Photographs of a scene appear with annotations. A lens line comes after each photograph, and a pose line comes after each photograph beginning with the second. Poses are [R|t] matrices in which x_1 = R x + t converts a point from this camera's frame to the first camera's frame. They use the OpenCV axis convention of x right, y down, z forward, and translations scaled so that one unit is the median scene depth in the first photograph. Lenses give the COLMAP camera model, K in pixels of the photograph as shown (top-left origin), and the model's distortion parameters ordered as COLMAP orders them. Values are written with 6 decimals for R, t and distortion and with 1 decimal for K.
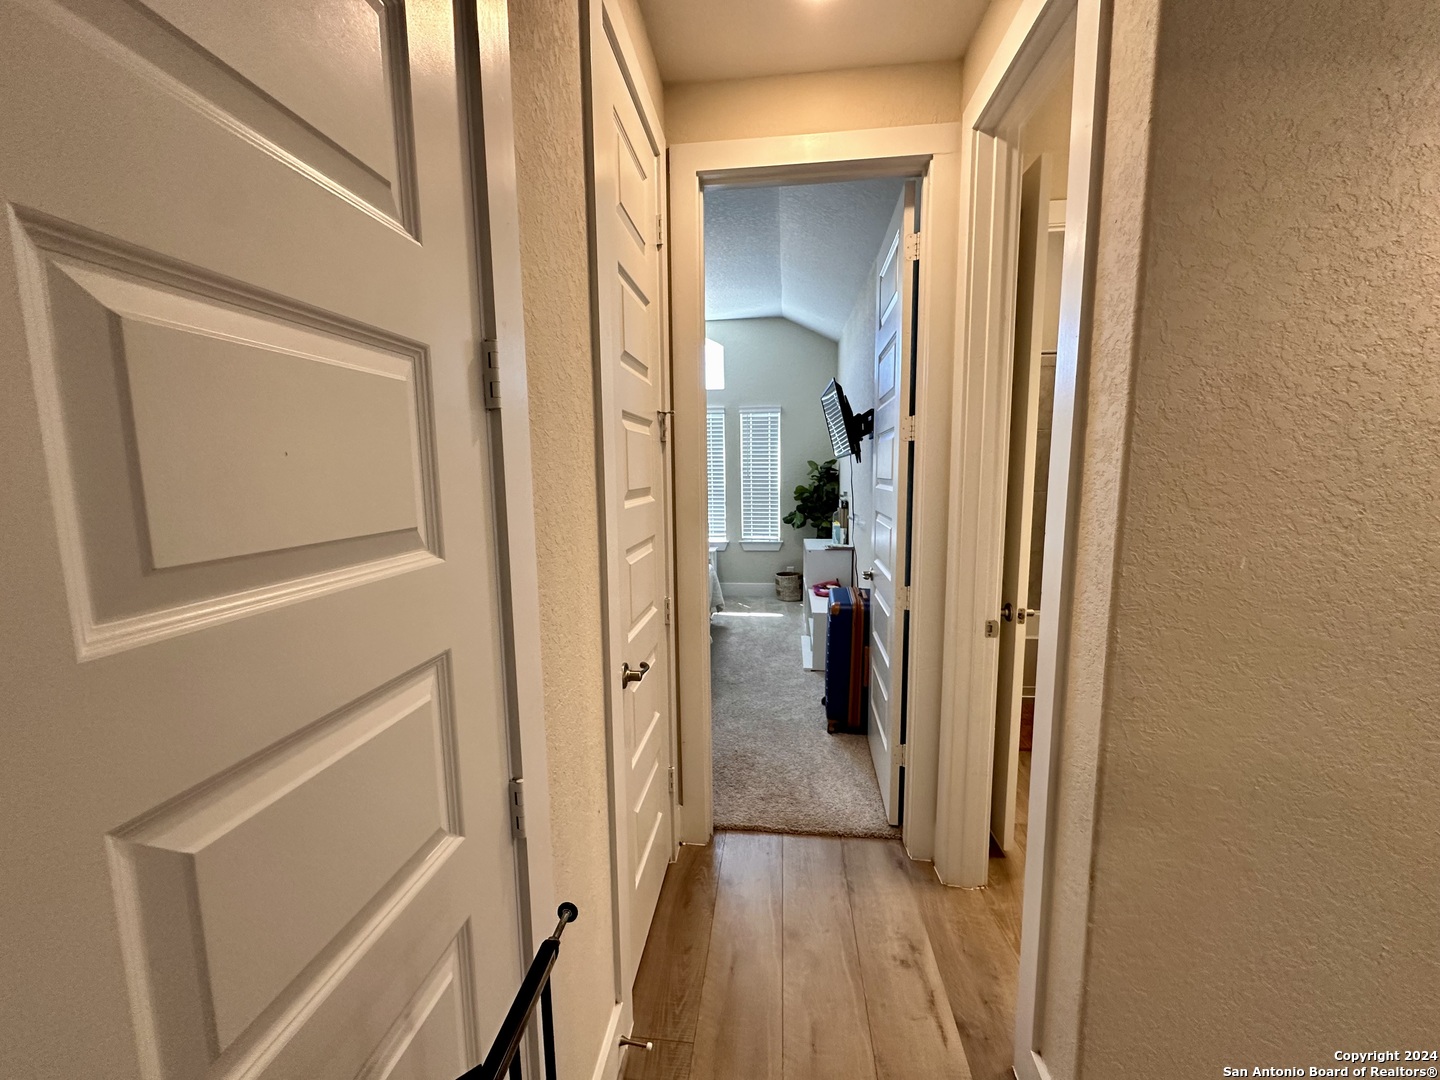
lens RADIAL K [[576.4, 0, 720.2], [0, 576.4, 547.4], [0, 0, 1]] dist [-0.002479, 0.000221]
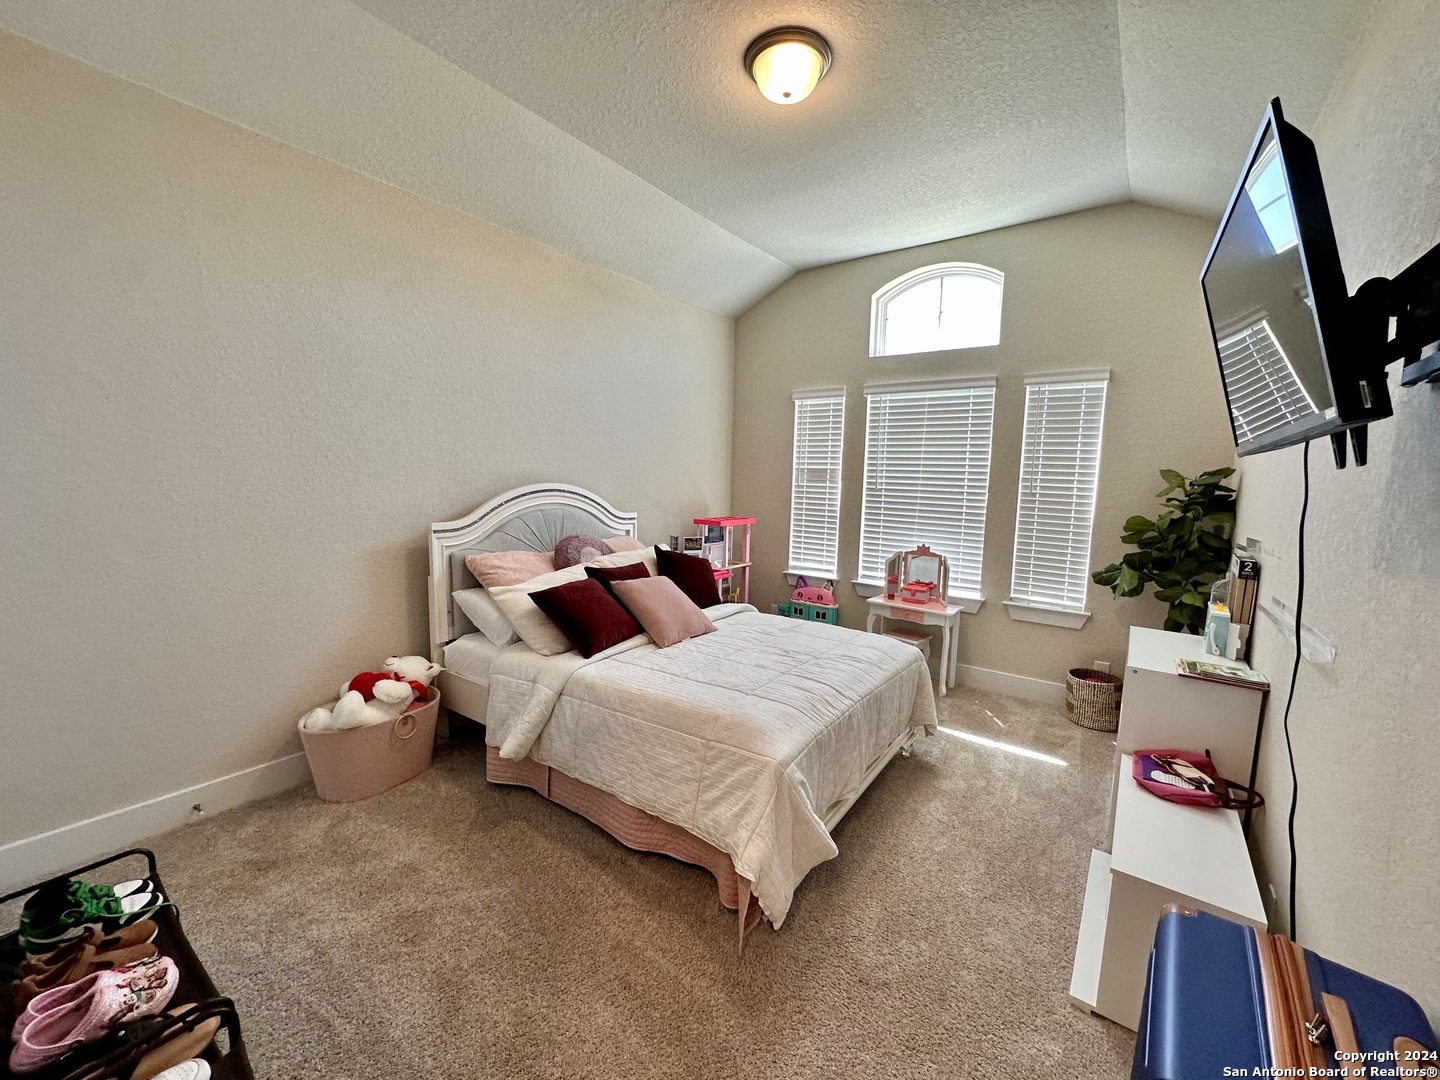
lens RADIAL K [[576.4, 0, 721.2], [0, 576.4, 539.2], [0, 0, 1]] dist [-0.002479, 0.000221]
pose [[0.866086, 0.092867, -0.491194, 0.073012], [-0.105241, 0.994444, 0.002450, -0.050121], [0.488692, 0.049571, 0.871047, 0.378429]]
